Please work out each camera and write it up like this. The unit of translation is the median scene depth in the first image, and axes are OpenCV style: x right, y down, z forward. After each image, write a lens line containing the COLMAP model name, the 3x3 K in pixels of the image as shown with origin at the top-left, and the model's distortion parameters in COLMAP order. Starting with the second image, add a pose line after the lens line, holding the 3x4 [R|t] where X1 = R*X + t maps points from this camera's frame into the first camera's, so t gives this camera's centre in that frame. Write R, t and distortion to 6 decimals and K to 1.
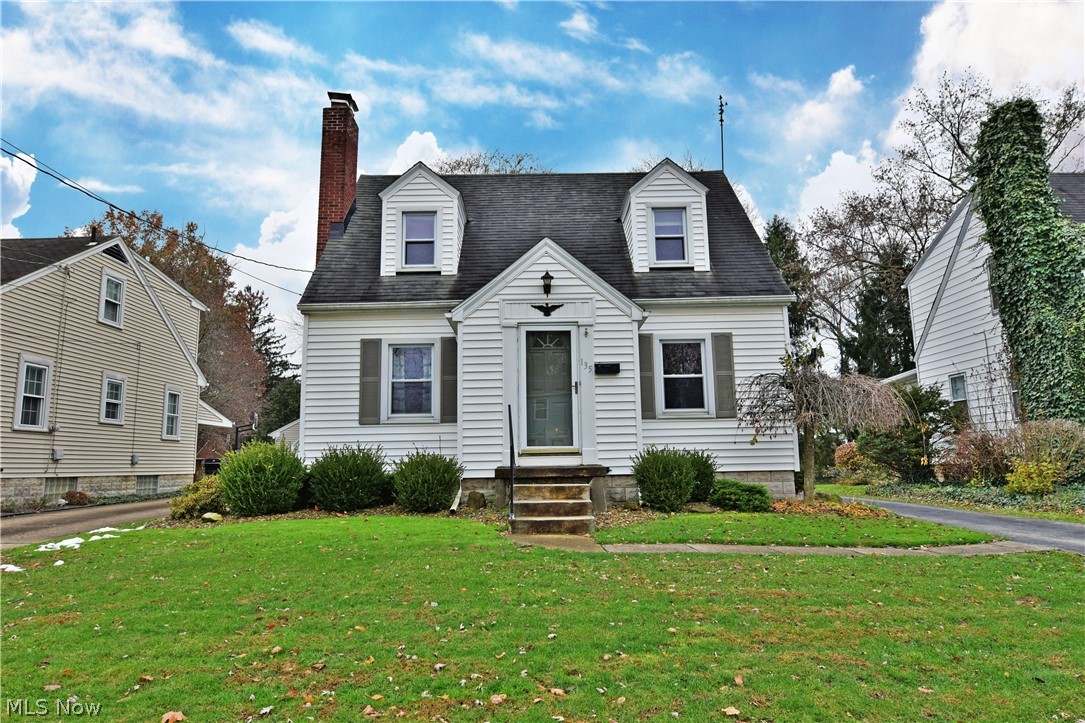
lens RADIAL K [[640.0, 0, 546.6], [0, 640.0, 378.9], [0, 0, 1]] dist [-0.005251, -0.002191]
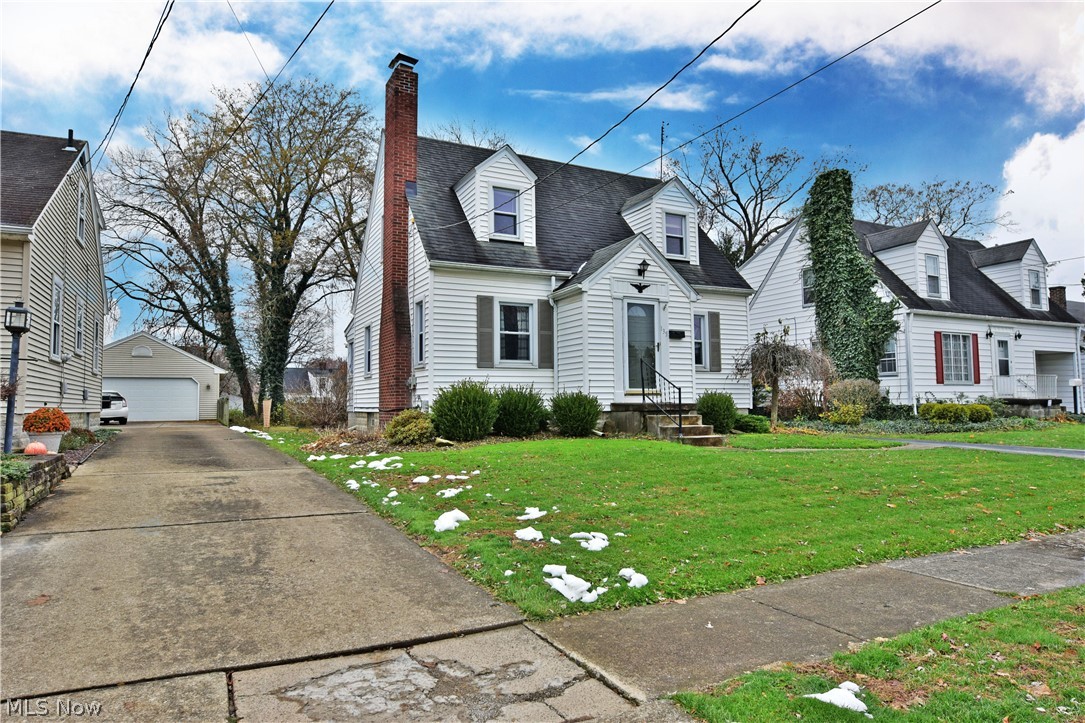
lens RADIAL K [[640.0, 0, 546.6], [0, 640.0, 378.9], [0, 0, 1]] dist [-0.005251, -0.002191]
pose [[0.896010, 0.025938, 0.443276, -0.704179], [-0.061223, 0.995974, 0.065473, 0.005973], [-0.439793, -0.085803, 0.893991, -0.122798]]
